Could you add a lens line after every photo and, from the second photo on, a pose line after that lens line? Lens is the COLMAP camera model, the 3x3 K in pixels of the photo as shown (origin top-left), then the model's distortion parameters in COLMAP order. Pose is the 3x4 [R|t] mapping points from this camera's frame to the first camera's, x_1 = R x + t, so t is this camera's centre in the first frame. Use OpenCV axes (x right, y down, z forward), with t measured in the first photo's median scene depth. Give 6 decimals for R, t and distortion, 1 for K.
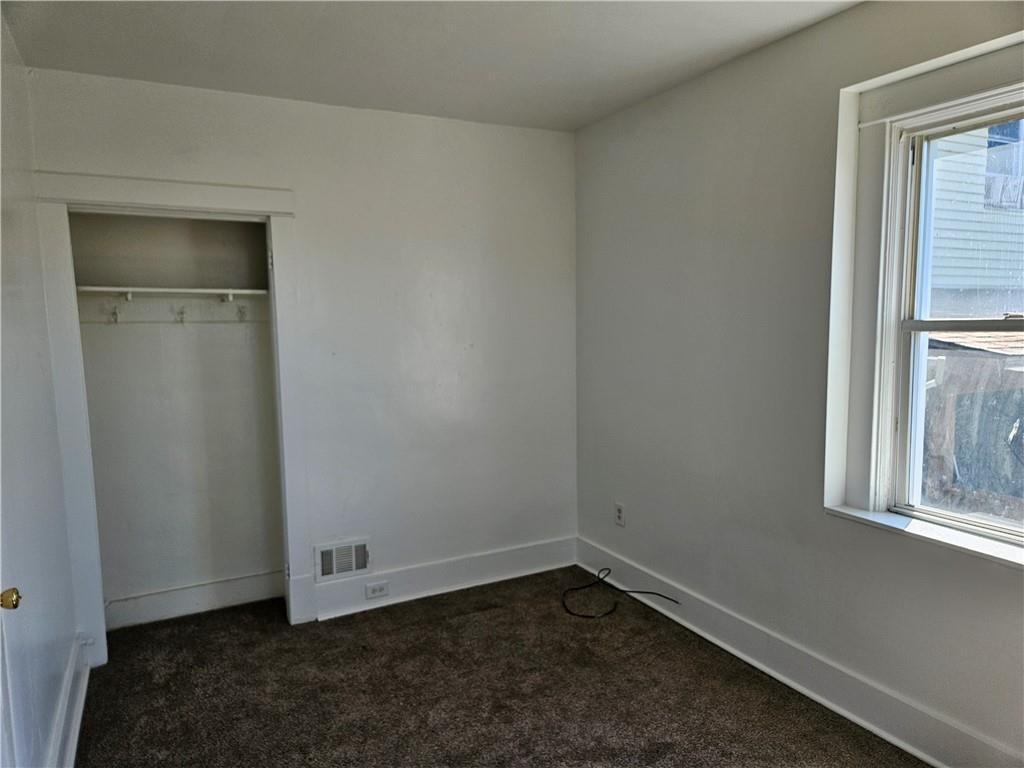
lens RADIAL K [[712.2, 0, 509.6], [0, 712.2, 388.1], [0, 0, 1]] dist [0.034296, -0.004262]
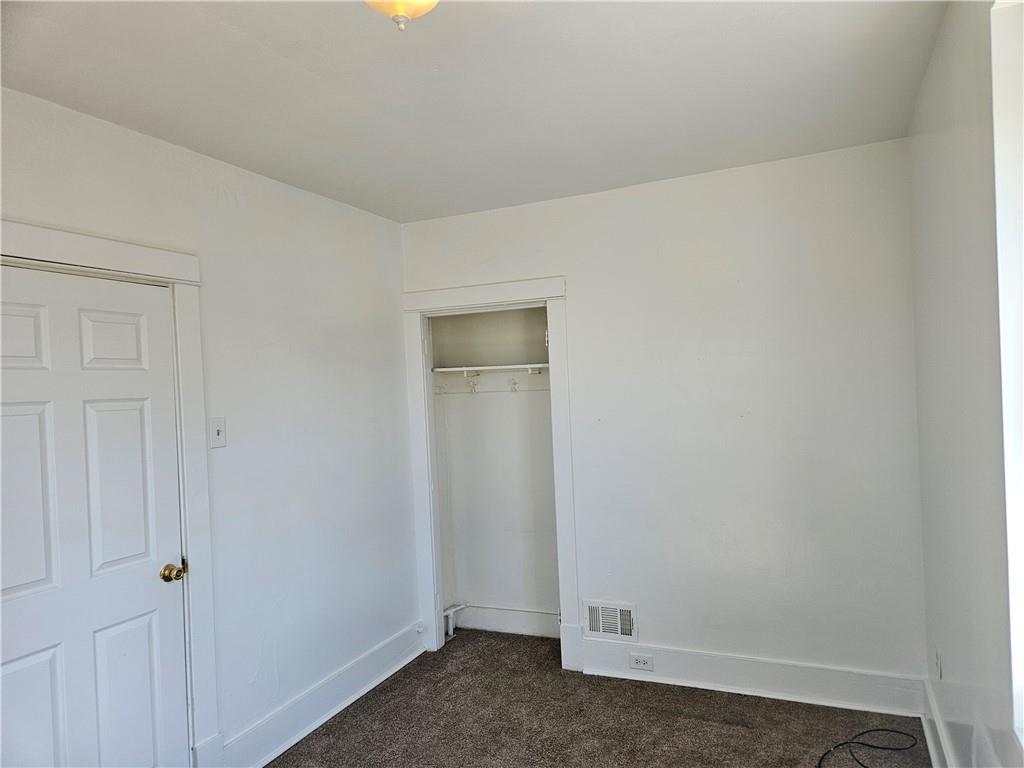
lens RADIAL K [[682.9, 0, 515.2], [0, 682.9, 377.7], [0, 0, 1]] dist [0.074899, -0.060126]
pose [[0.618011, -0.029801, -0.785605, 0.492869], [-0.044071, 0.996397, -0.072467, -0.030002], [0.784933, 0.079408, 0.614470, 0.272469]]
